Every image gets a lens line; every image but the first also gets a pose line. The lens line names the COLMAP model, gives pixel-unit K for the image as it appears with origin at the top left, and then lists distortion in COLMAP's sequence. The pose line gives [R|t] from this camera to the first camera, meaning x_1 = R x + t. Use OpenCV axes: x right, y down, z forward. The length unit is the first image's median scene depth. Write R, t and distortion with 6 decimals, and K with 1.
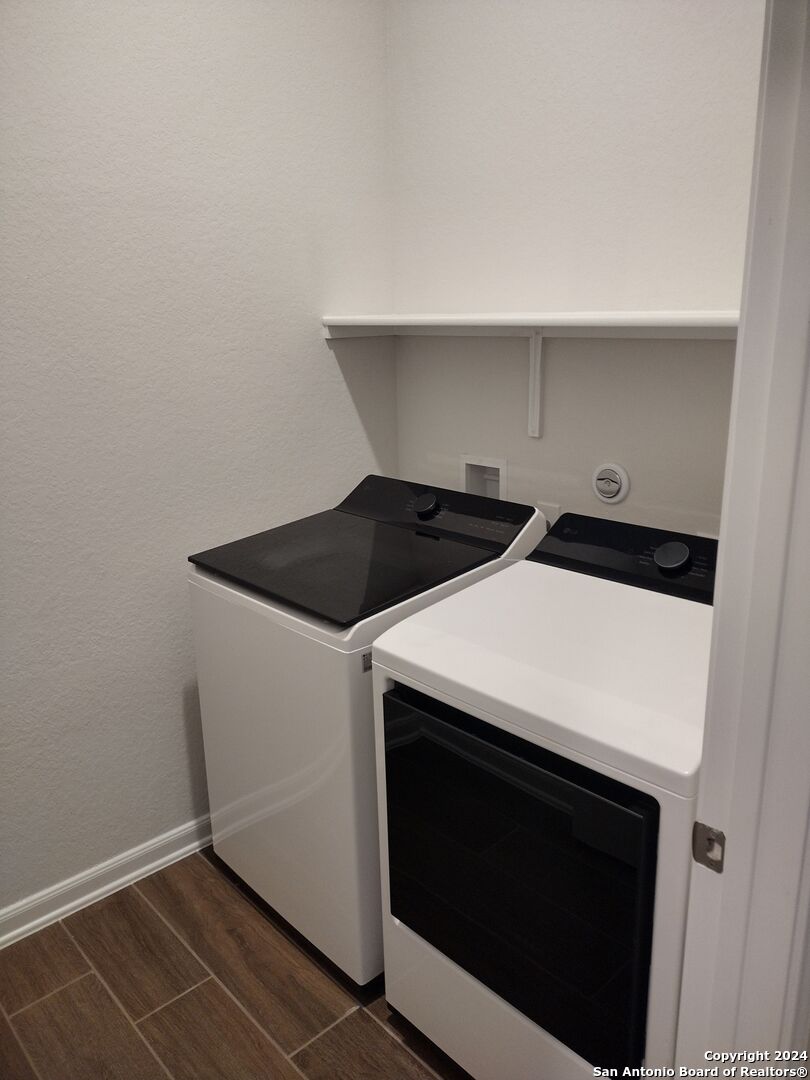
lens RADIAL K [[812.5, 0, 404.8], [0, 812.5, 541.8], [0, 0, 1]] dist [0.061016, -0.074619]
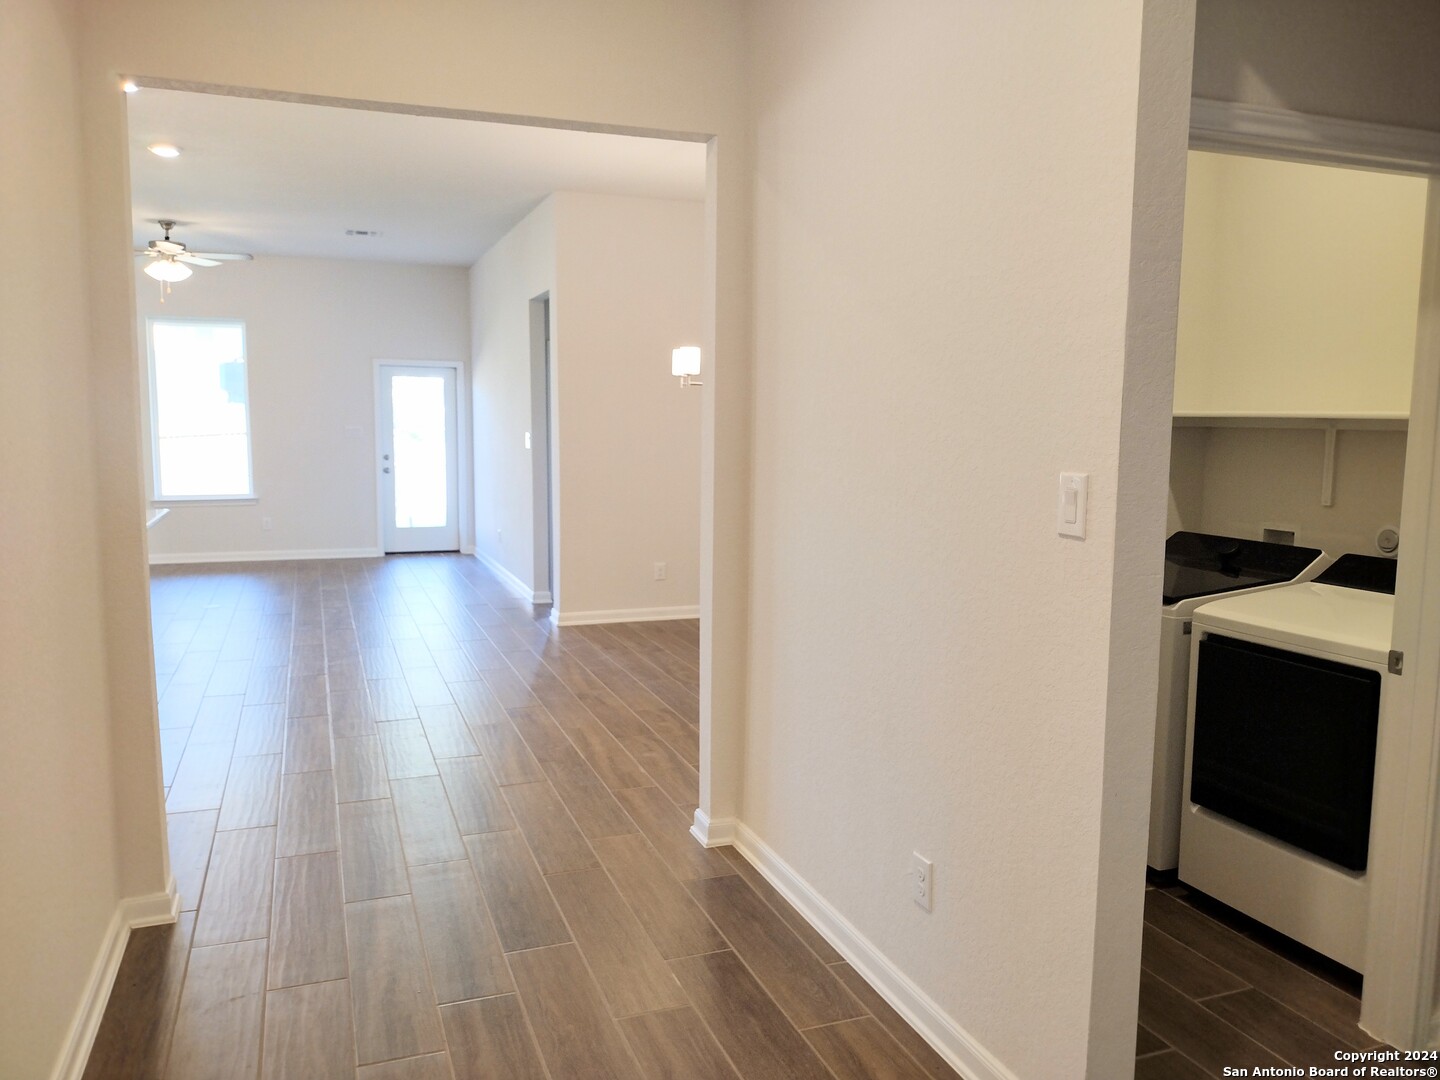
lens RADIAL K [[1083.3, 0, 724.0], [0, 1083.3, 533.8], [0, 0, 1]] dist [0.061016, -0.074619]
pose [[0.927681, 0.076839, -0.365382, -0.097036], [-0.135540, 0.981143, -0.137796, 0.313804], [0.347904, 0.177354, 0.920602, -1.014909]]
